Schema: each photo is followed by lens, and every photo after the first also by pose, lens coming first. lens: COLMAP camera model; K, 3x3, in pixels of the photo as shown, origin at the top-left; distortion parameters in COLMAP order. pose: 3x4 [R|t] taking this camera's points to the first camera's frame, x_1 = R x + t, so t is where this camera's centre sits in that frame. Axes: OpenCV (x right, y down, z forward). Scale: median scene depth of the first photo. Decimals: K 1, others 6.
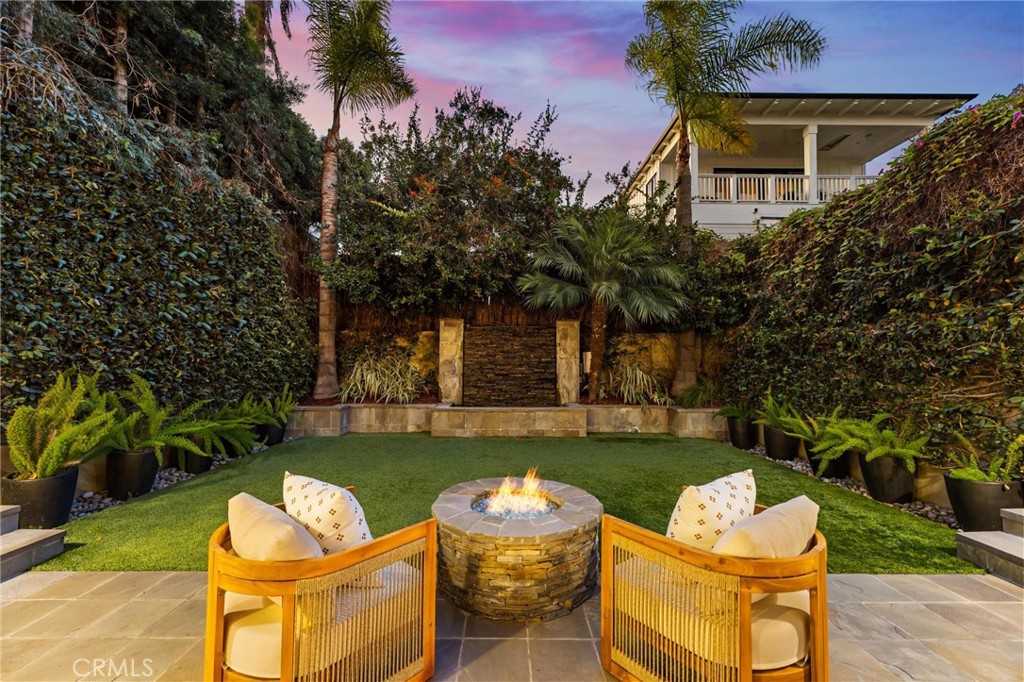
lens RADIAL K [[413.9, 0, 510.8], [0, 413.9, 343.1], [0, 0, 1]] dist [-0.002889, 0.000376]
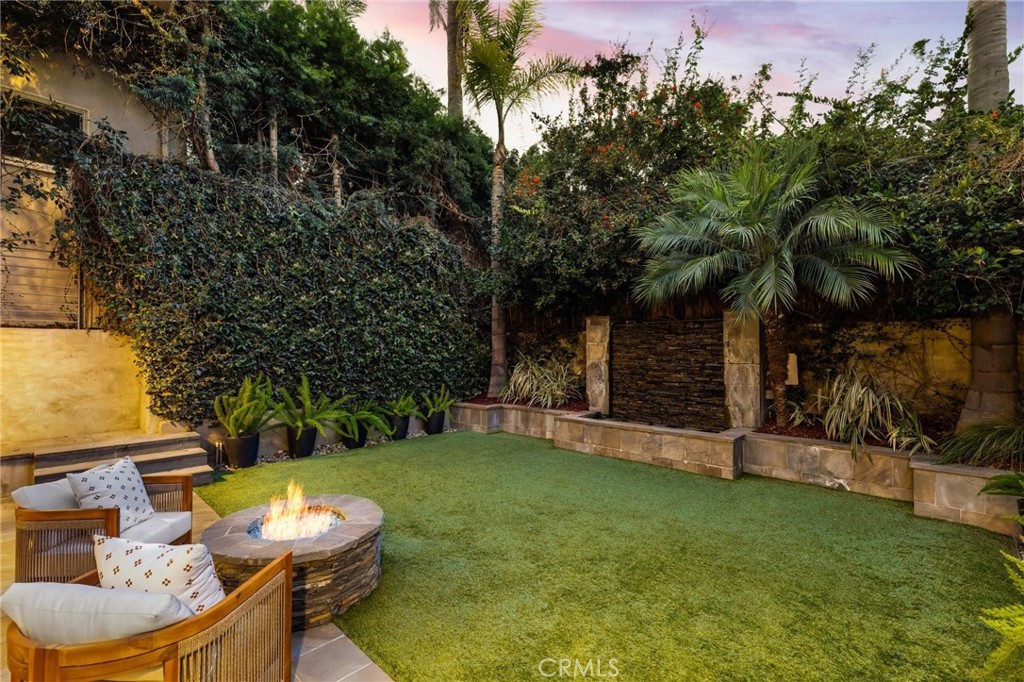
lens RADIAL K [[446.3, 0, 510.8], [0, 446.3, 344.5], [0, 0, 1]] dist [-0.003895, 0.000108]
pose [[0.717749, -0.014267, -0.696155, 0.386972], [0.032940, 0.999366, 0.013481, -0.018335], [0.695522, -0.032607, 0.717765, 0.192165]]
